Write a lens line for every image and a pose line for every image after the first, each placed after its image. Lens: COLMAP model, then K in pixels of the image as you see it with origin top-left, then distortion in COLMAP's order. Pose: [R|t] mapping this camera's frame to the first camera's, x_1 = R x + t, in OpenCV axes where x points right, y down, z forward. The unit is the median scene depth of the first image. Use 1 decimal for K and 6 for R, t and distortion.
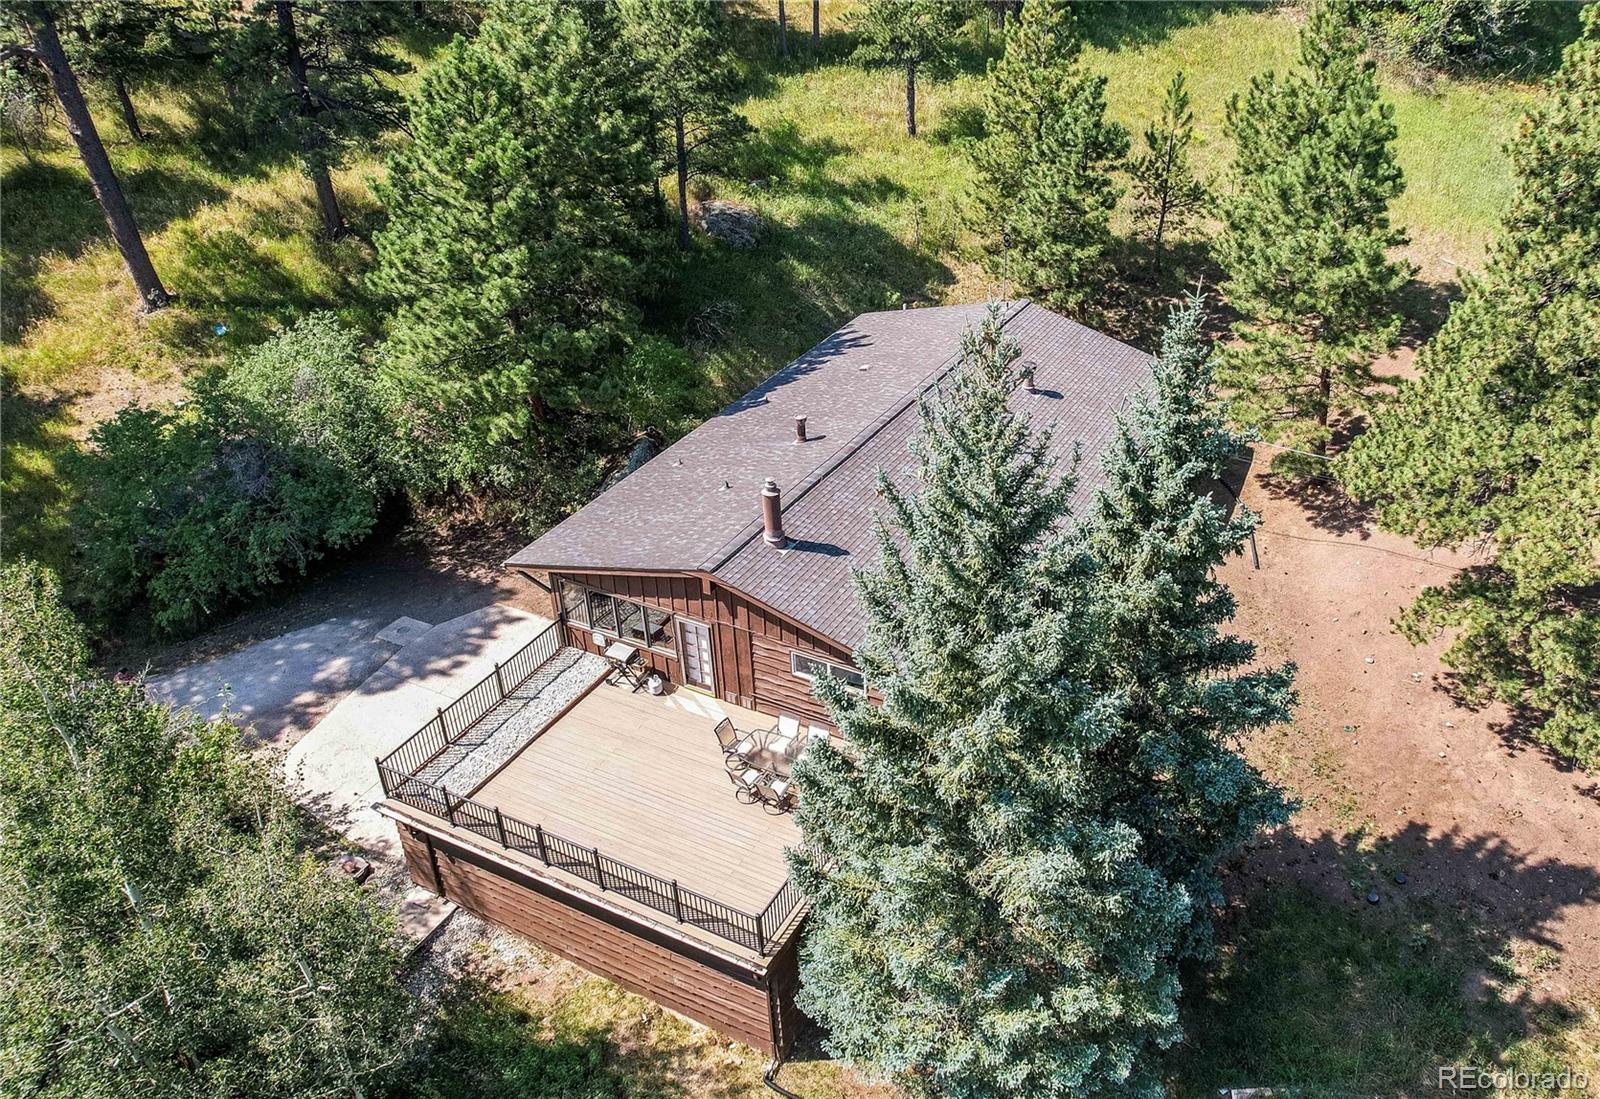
lens RADIAL K [[1282.0, 0, 905.1], [0, 1282.0, 544.1], [0, 0, 1]] dist [-0.030884, 0.046051]
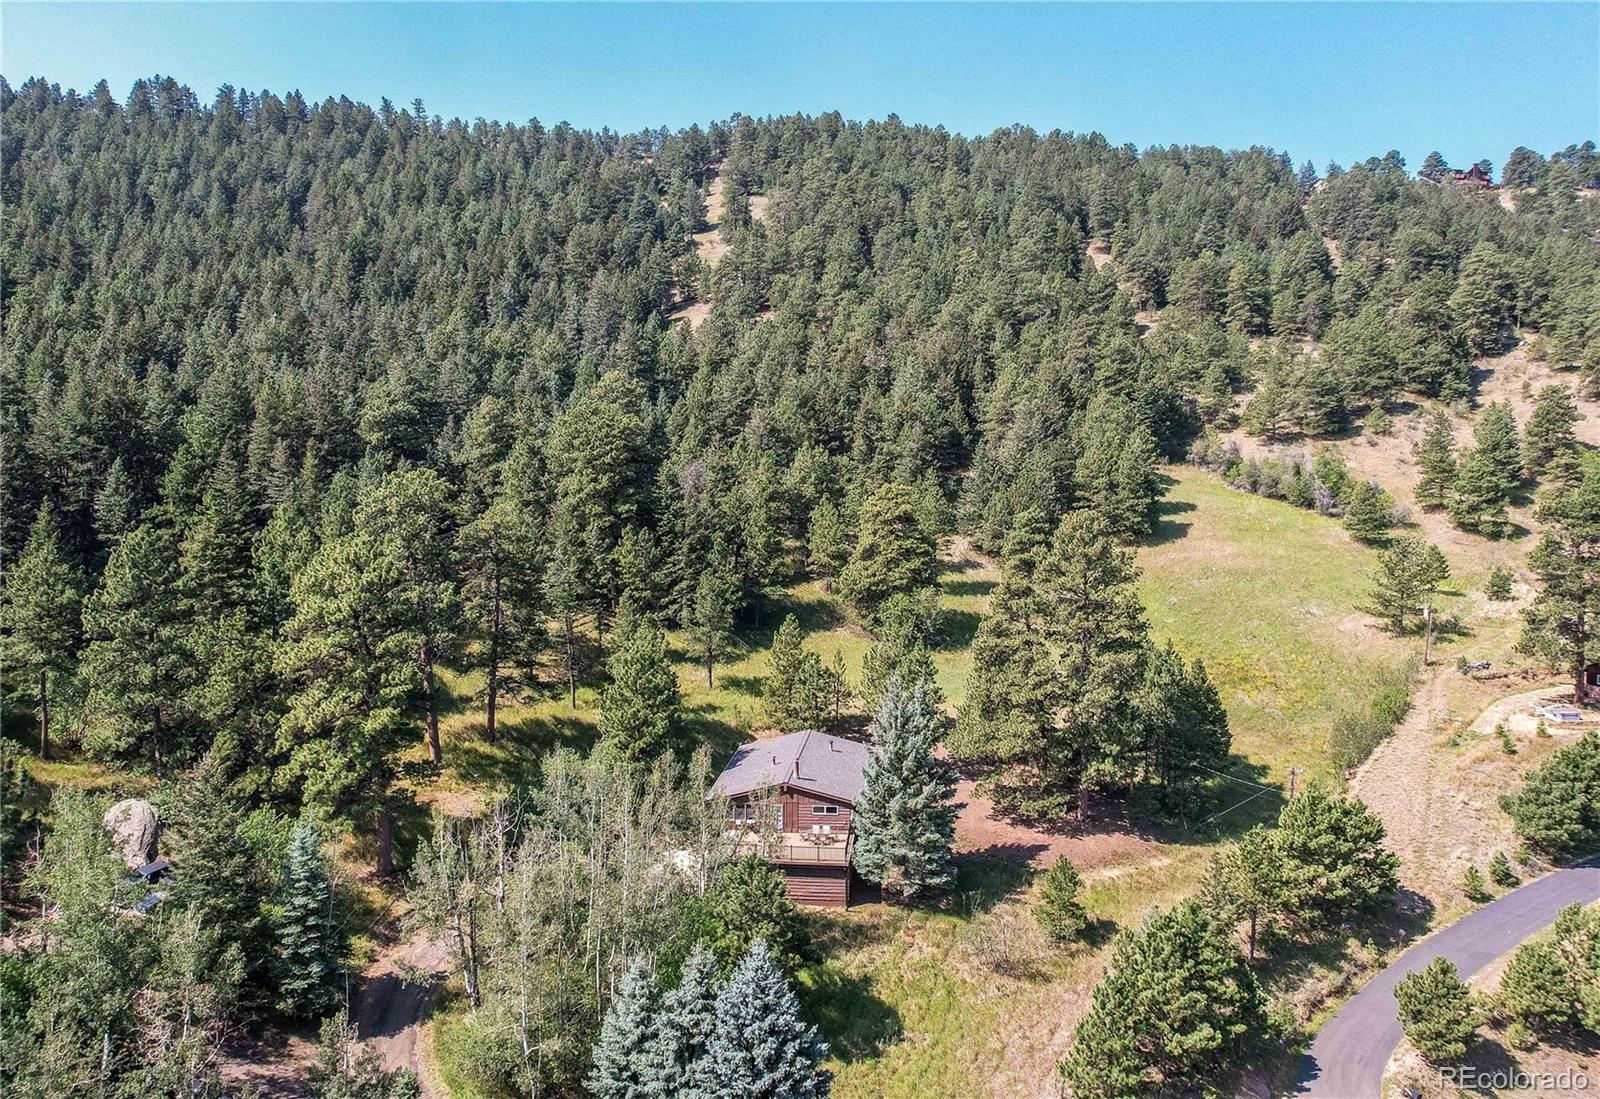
lens RADIAL K [[1234.2, 0, 773.9], [0, 1234.2, 550.9], [0, 0, 1]] dist [-0.034652, 0.001966]
pose [[0.942960, -0.027801, 0.331743, -0.697398], [0.179699, 0.881367, -0.436922, 0.502927], [-0.280240, 0.471614, 0.836090, -1.104568]]
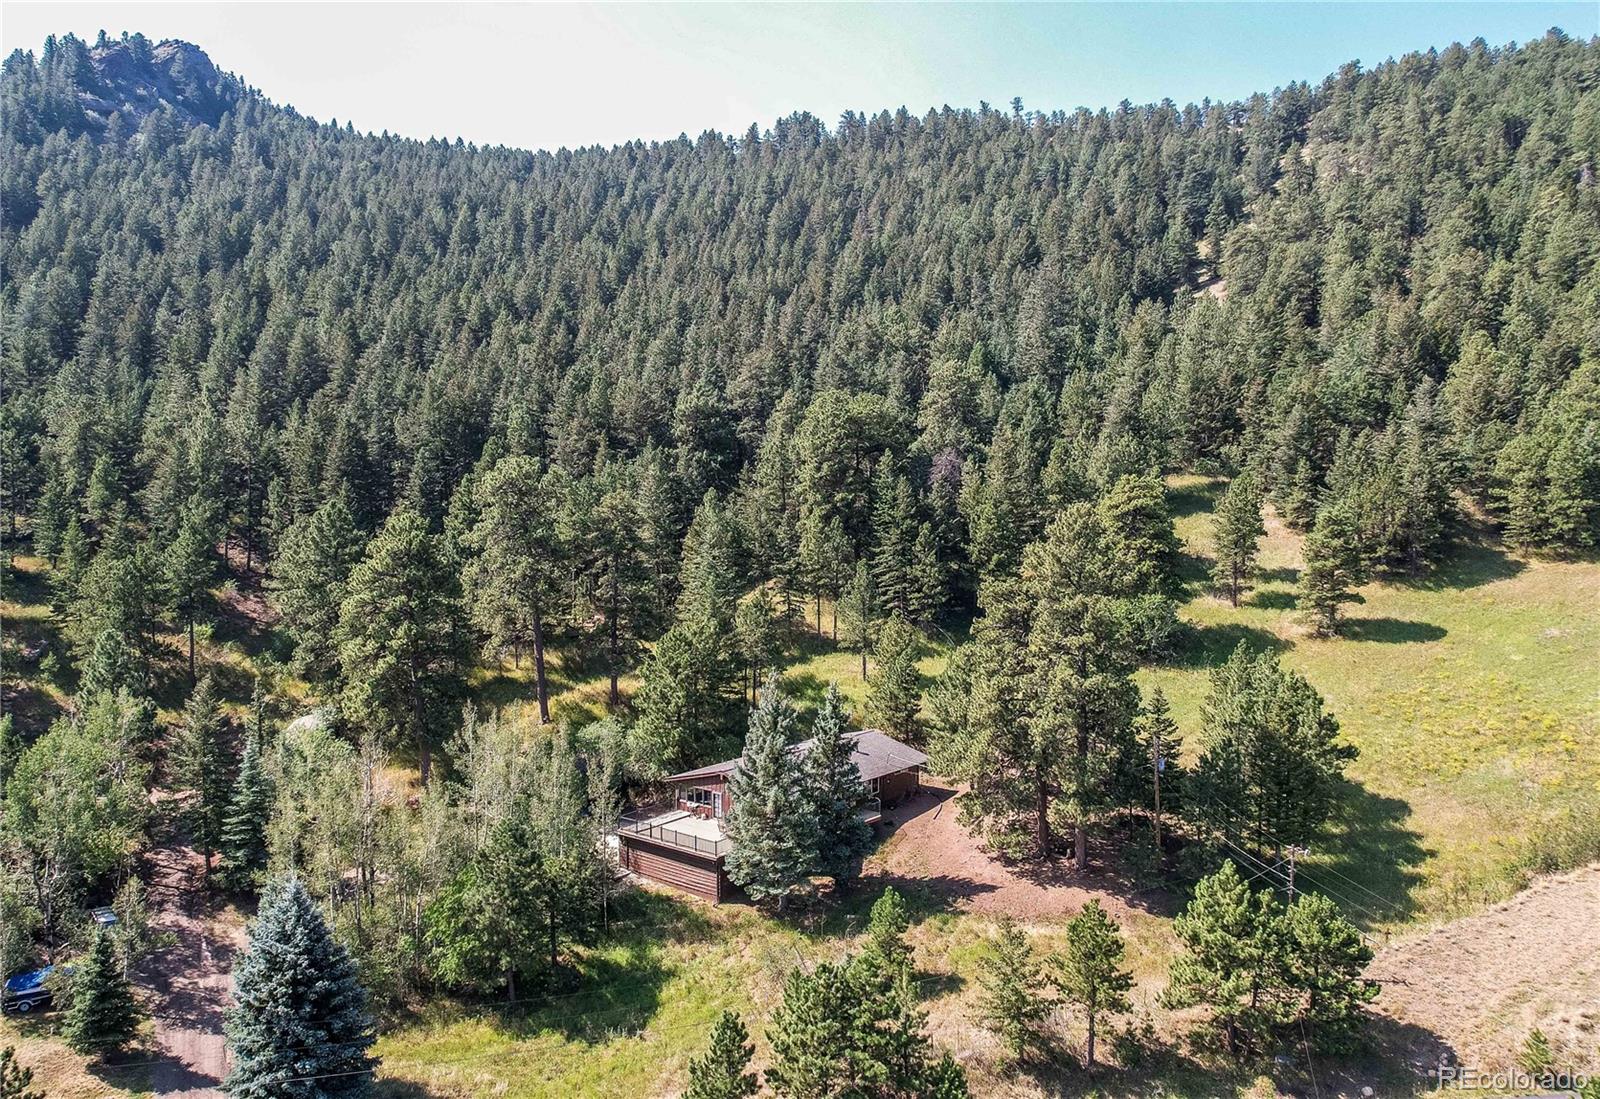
lens RADIAL K [[1234.2, 0, 773.9], [0, 1234.2, 550.9], [0, 0, 1]] dist [-0.034652, 0.001966]
pose [[0.971613, 0.012997, -0.236218, 0.409878], [-0.121030, 0.885240, -0.449113, 0.530339], [0.203273, 0.464954, 0.861683, -1.124780]]
